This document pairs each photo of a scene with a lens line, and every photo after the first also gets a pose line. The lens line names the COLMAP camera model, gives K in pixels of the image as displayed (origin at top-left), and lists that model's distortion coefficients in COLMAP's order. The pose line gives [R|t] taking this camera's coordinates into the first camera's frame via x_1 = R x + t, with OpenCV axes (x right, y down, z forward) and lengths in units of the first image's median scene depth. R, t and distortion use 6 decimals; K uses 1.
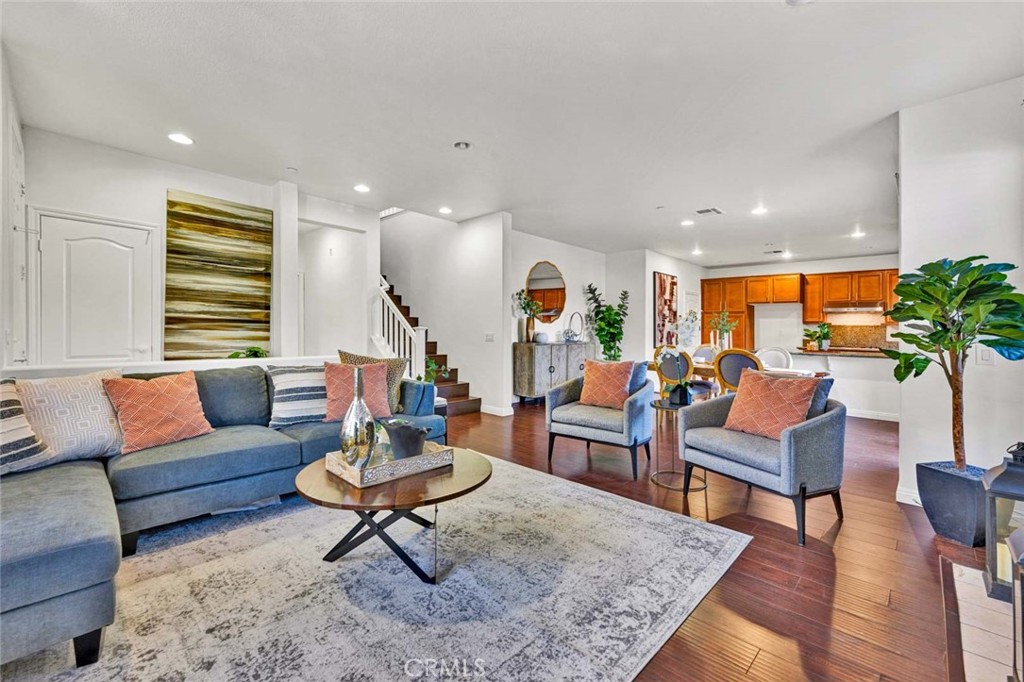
lens RADIAL K [[422.7, 0, 532.4], [0, 422.7, 330.1], [0, 0, 1]] dist [0.001640, -0.000526]
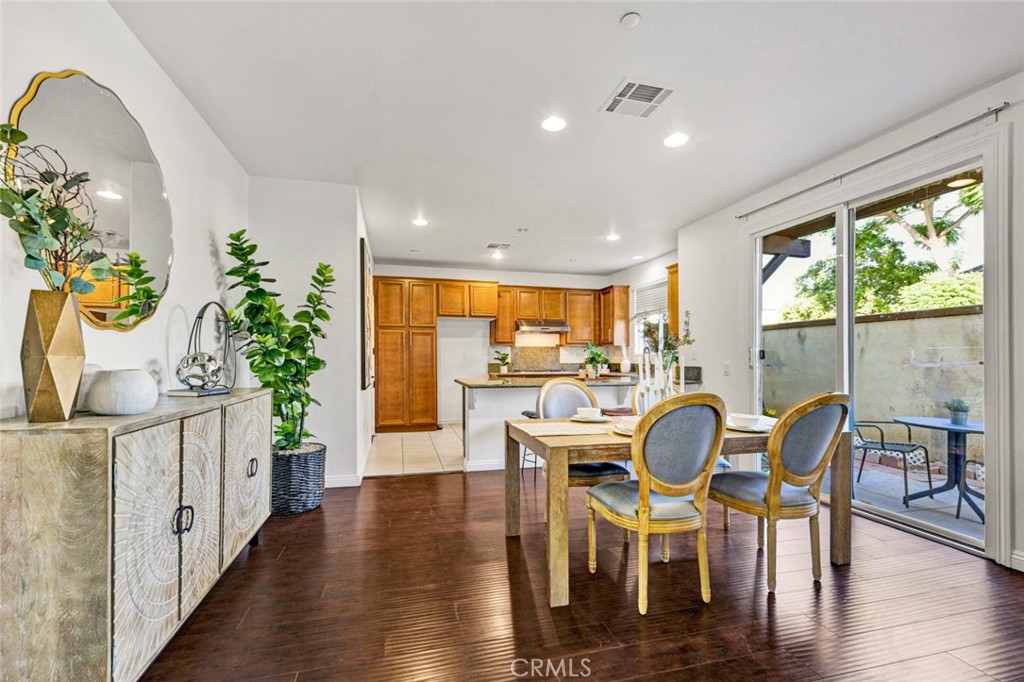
lens RADIAL K [[422.7, 0, 505.2], [0, 422.7, 356.1], [0, 0, 1]] dist [0.001640, -0.000526]
pose [[0.561229, -0.012539, 0.827566, -0.040498], [0.007594, 0.999921, 0.010000, -0.000634], [-0.827626, 0.000673, 0.561280, 0.588776]]
